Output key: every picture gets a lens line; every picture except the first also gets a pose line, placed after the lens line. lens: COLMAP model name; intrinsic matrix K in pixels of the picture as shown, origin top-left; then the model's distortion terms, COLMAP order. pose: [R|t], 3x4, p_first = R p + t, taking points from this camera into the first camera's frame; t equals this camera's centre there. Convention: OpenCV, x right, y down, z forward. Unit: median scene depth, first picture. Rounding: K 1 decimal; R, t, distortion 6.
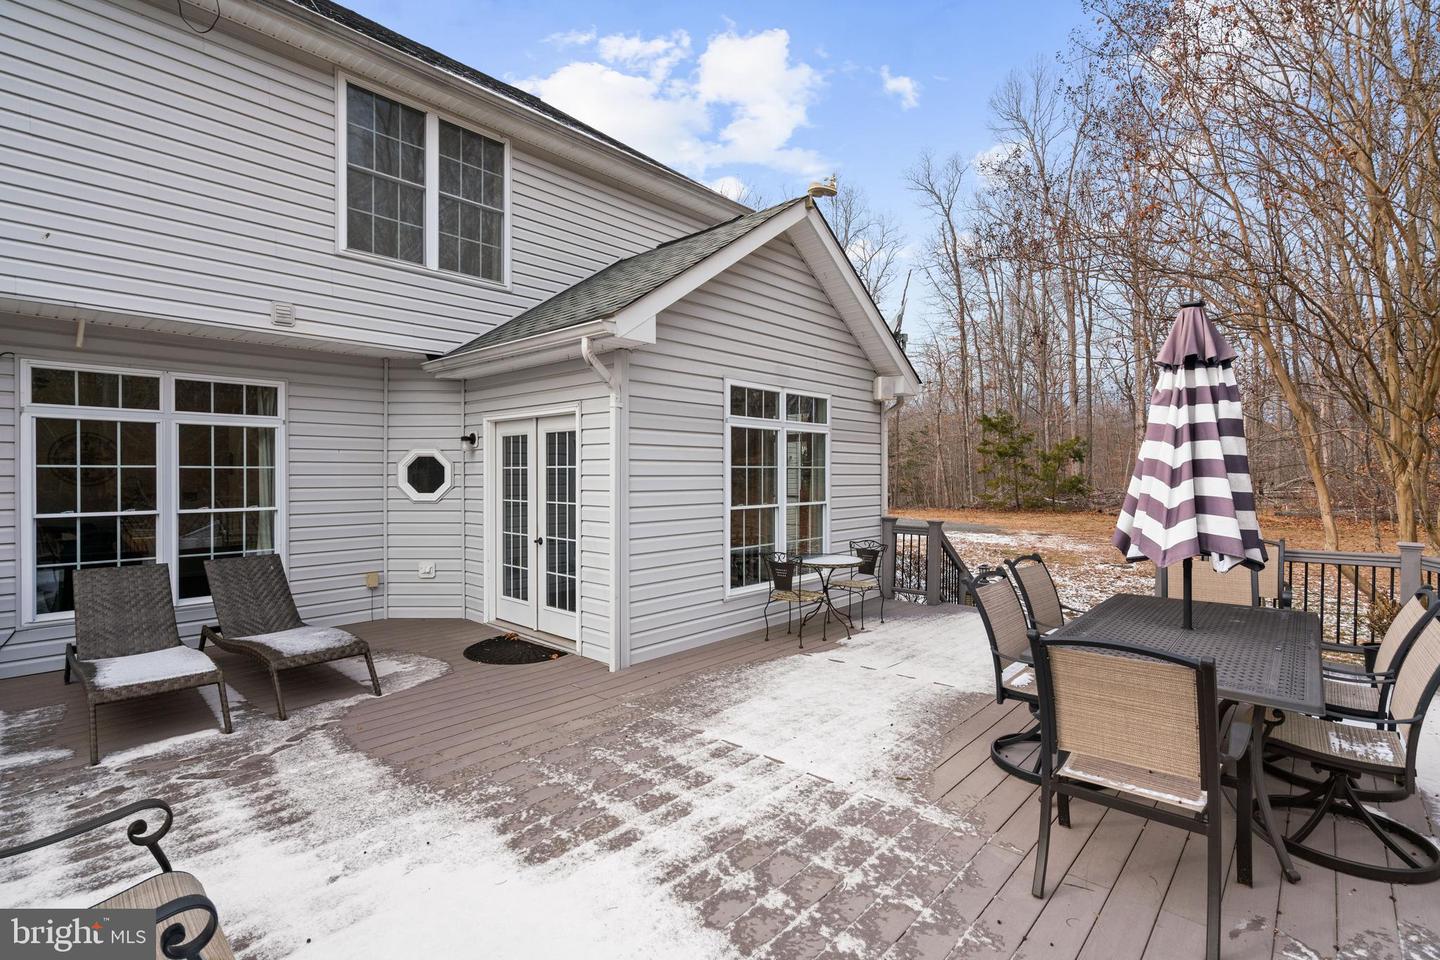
lens RADIAL K [[659.8, 0, 723.2], [0, 659.8, 472.6], [0, 0, 1]] dist [-0.001772, 0.000685]
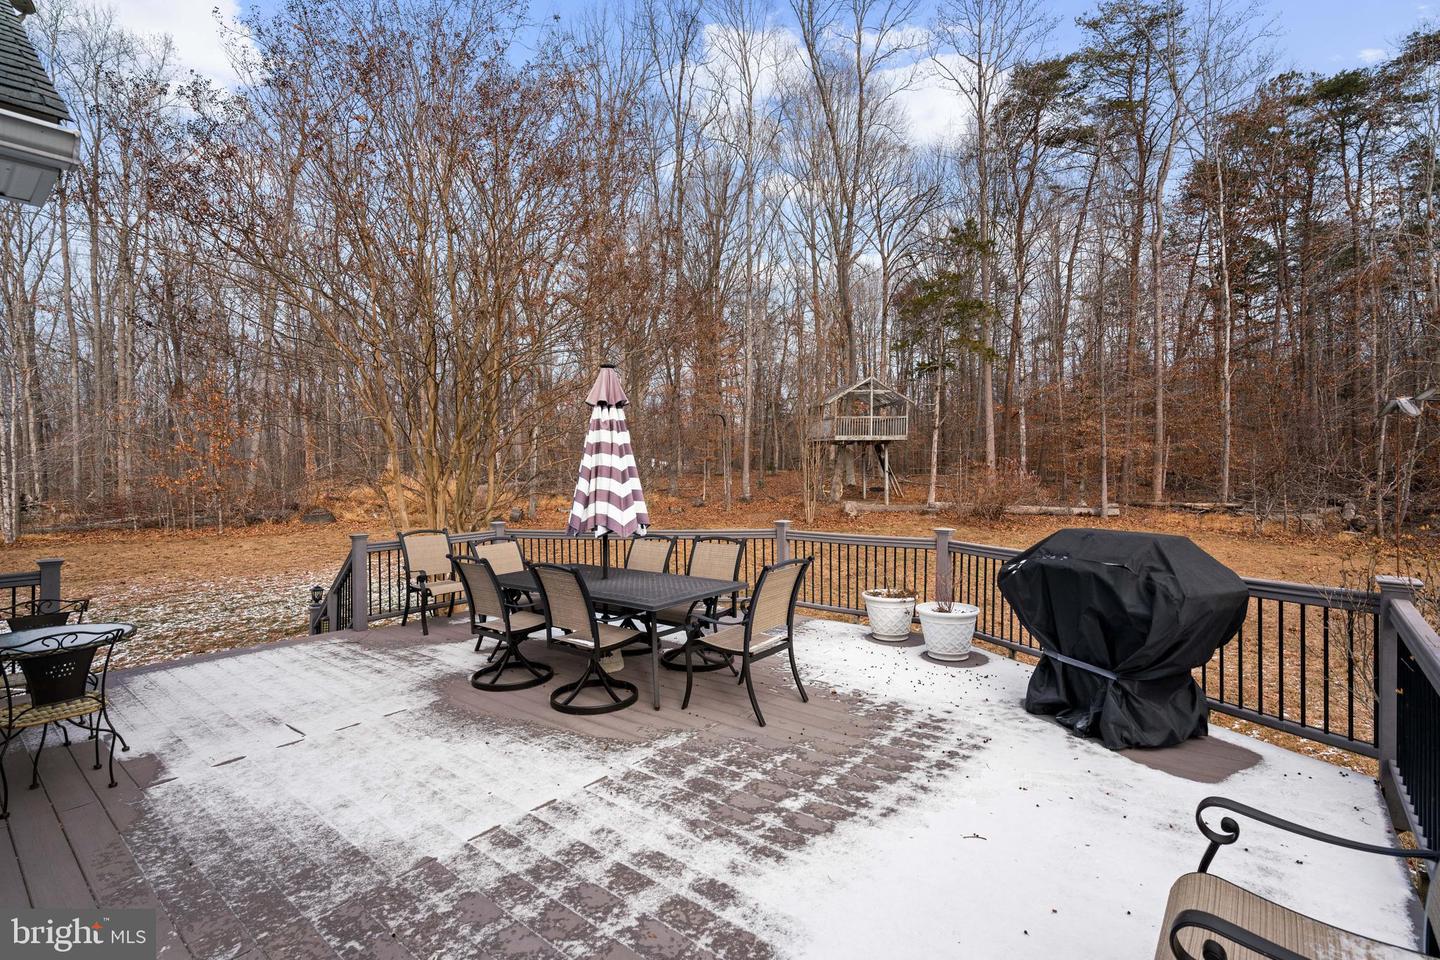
lens RADIAL K [[659.8, 0, 723.4], [0, 659.8, 476.2], [0, 0, 1]] dist [-0.001772, 0.000685]
pose [[-0.057824, -0.002729, 0.998323, -0.920857], [0.018545, 0.999821, 0.003807, 0.001289], [-0.998155, 0.018734, -0.057763, 0.920416]]
